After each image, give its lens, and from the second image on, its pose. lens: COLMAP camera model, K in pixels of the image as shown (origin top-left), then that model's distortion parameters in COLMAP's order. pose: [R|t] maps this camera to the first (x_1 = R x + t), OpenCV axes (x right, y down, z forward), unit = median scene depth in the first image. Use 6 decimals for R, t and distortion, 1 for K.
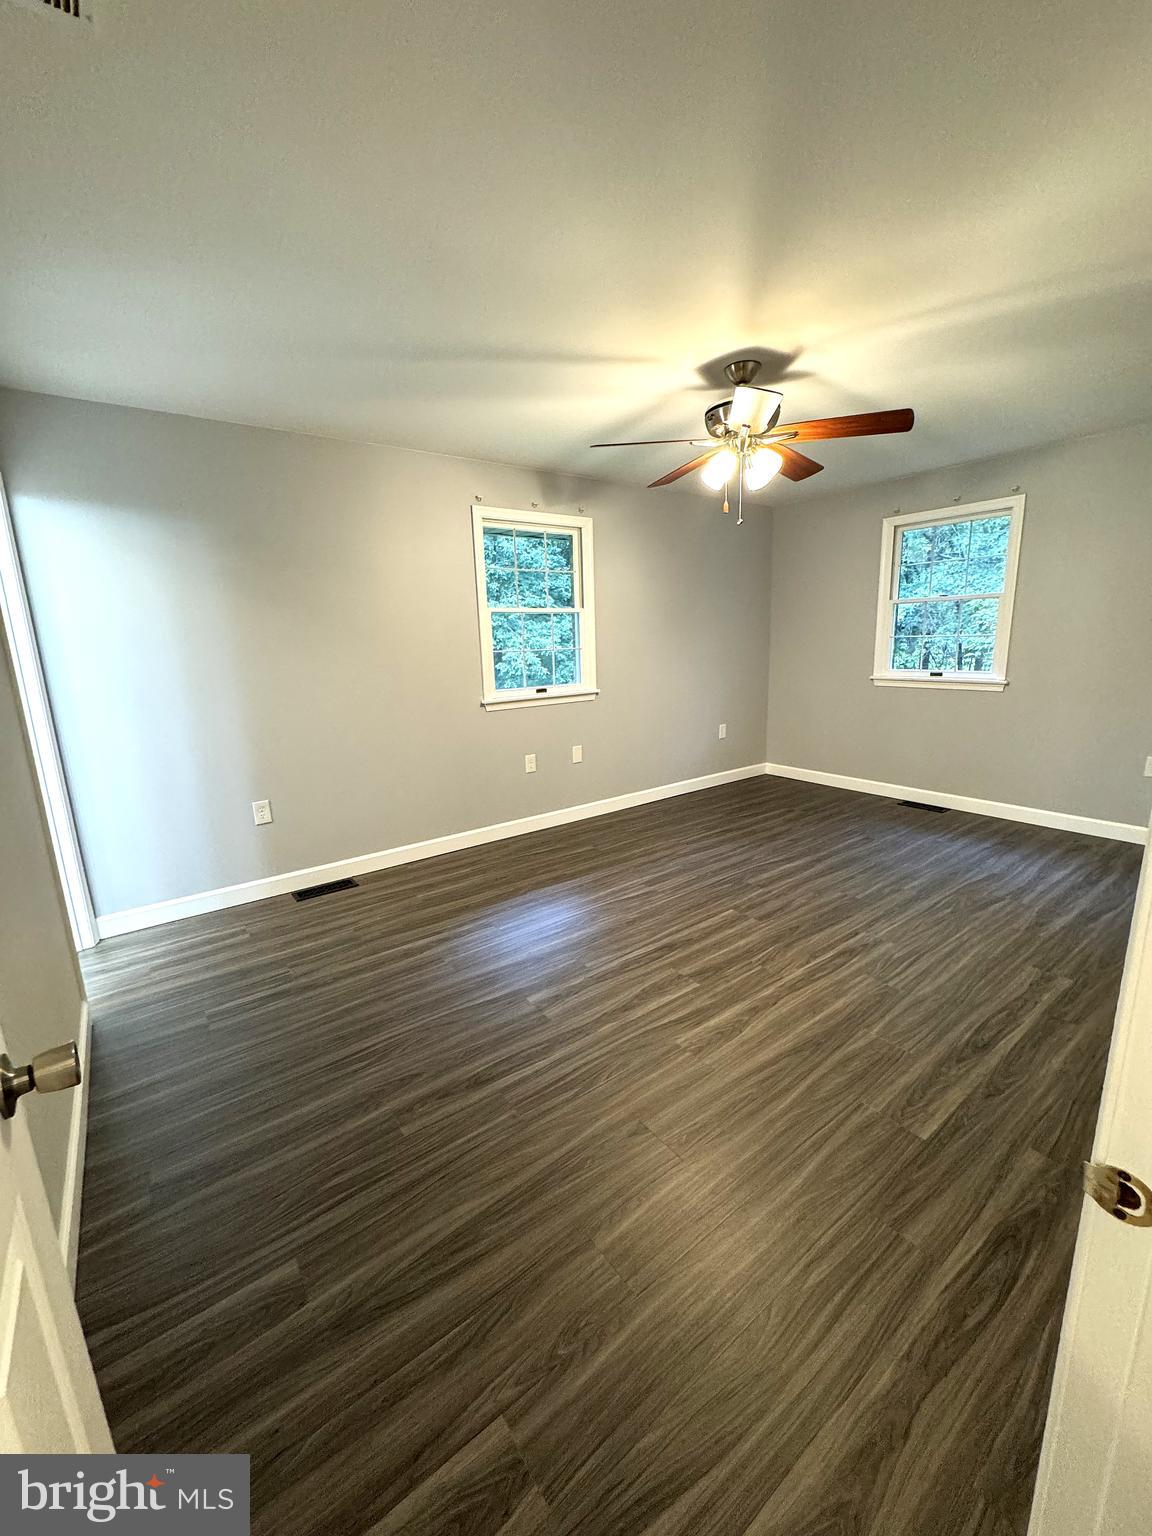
lens RADIAL K [[613.4, 0, 584.5], [0, 613.4, 767.1], [0, 0, 1]] dist [-0.000492, 0.000737]
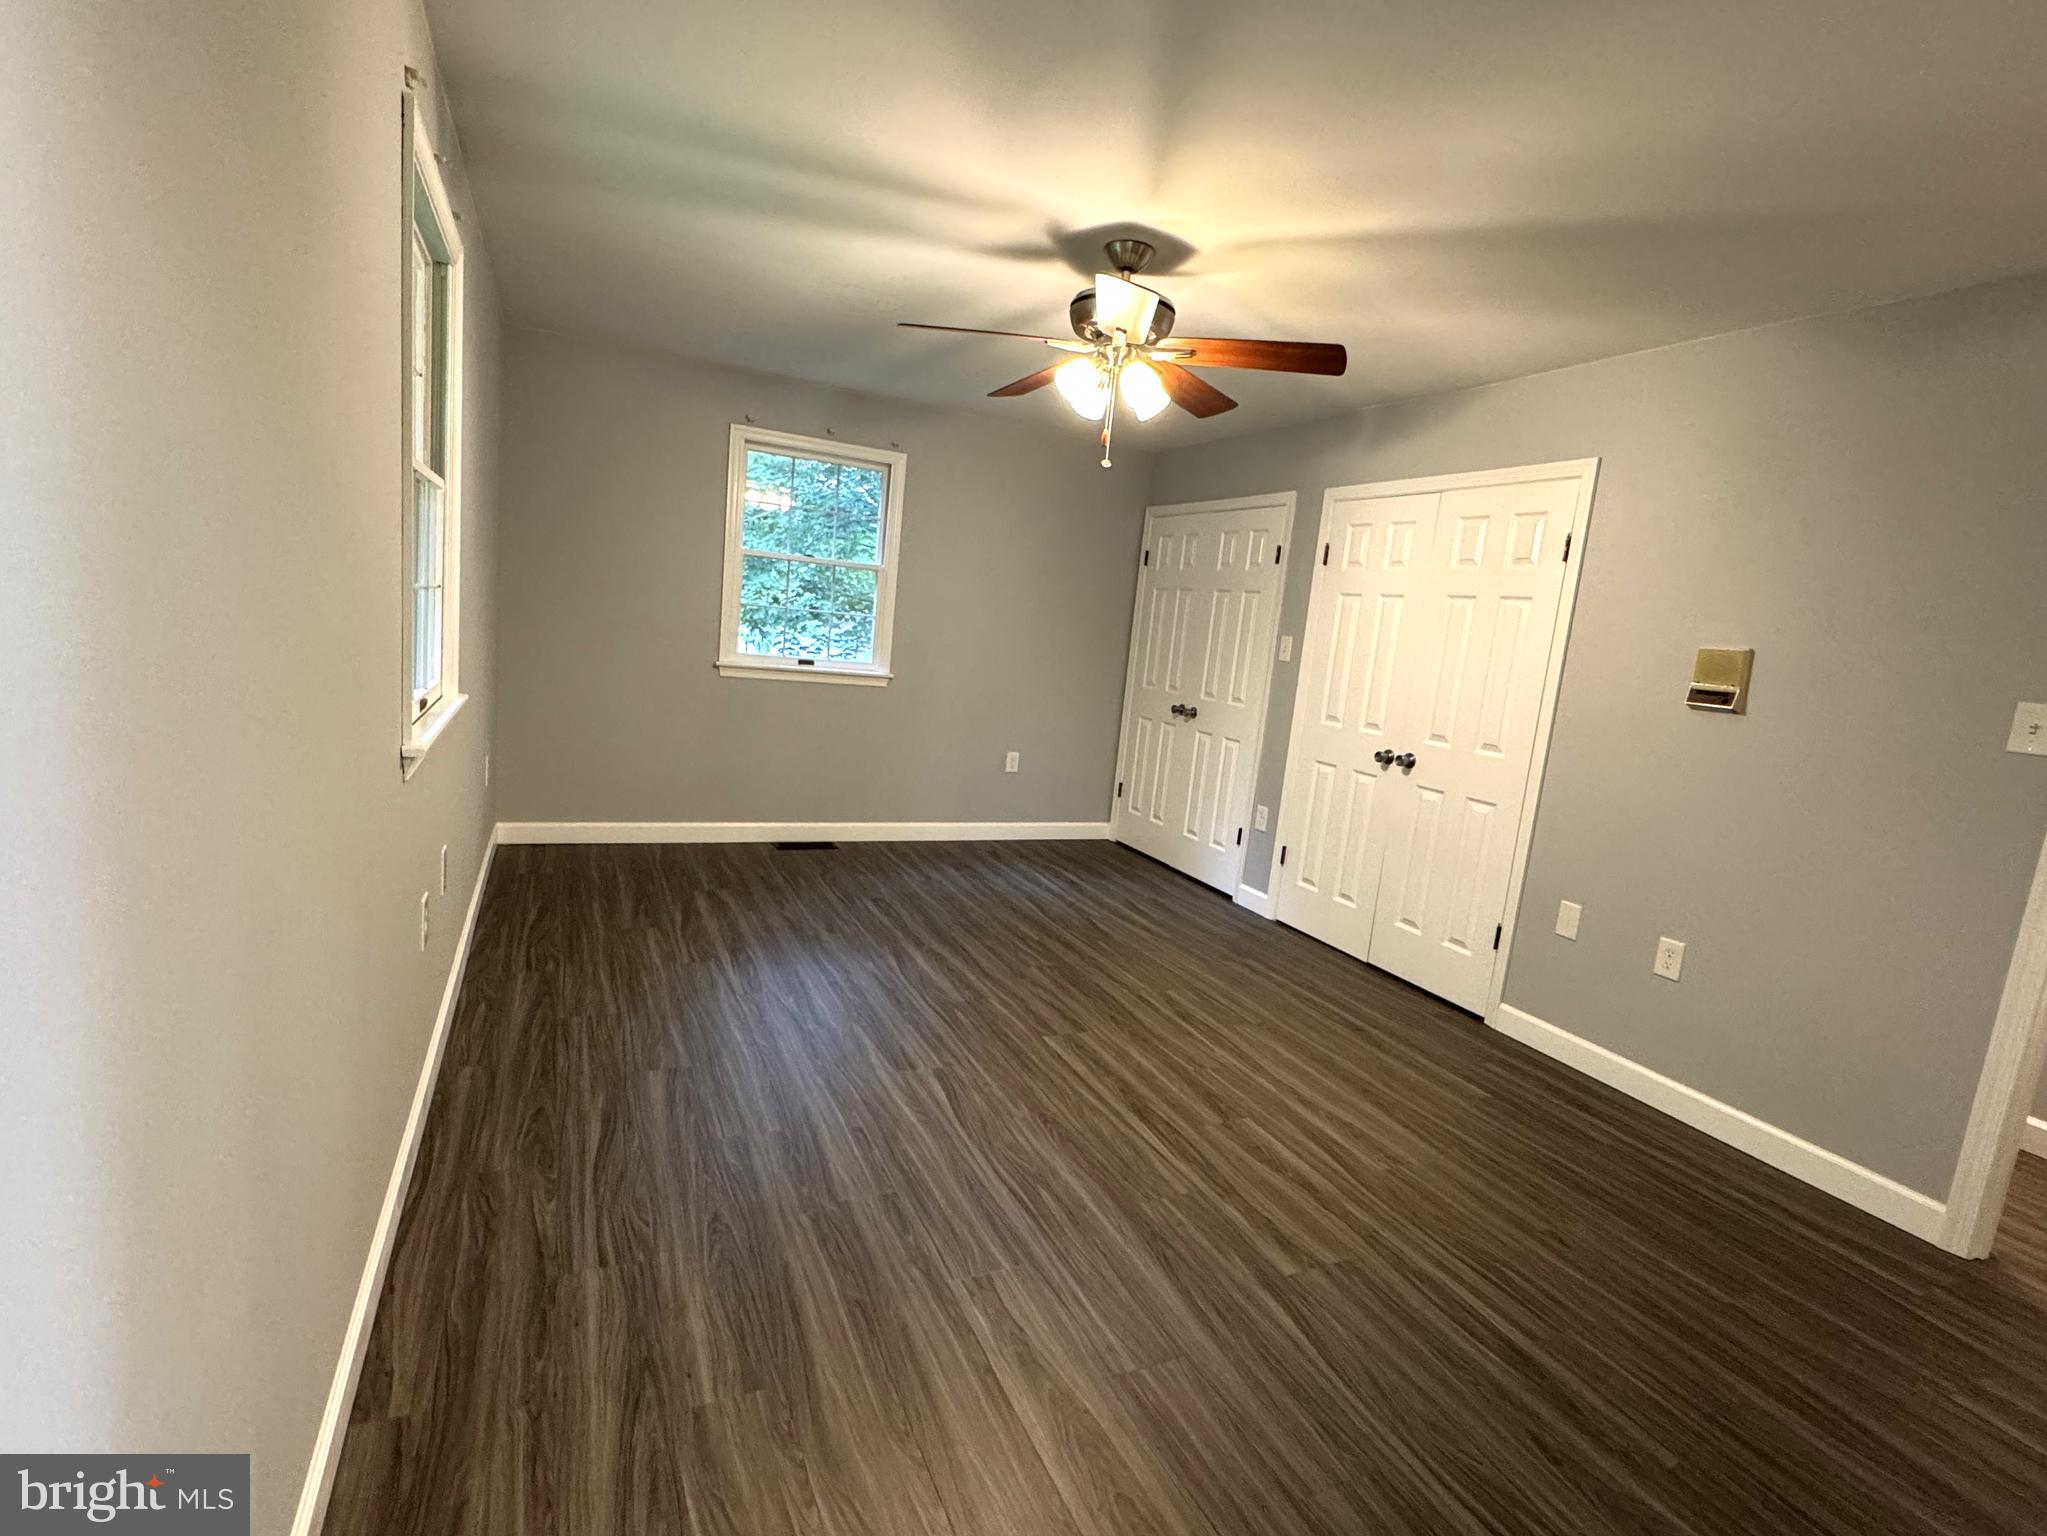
lens RADIAL K [[955.3, 0, 1022.8], [0, 955.3, 766.9], [0, 0, 1]] dist [0.001764, -0.000152]
pose [[0.204052, -0.097372, 0.974106, -0.793668], [0.099480, 0.991953, 0.078317, -0.148309], [-0.973892, 0.080924, 0.212096, 0.841052]]
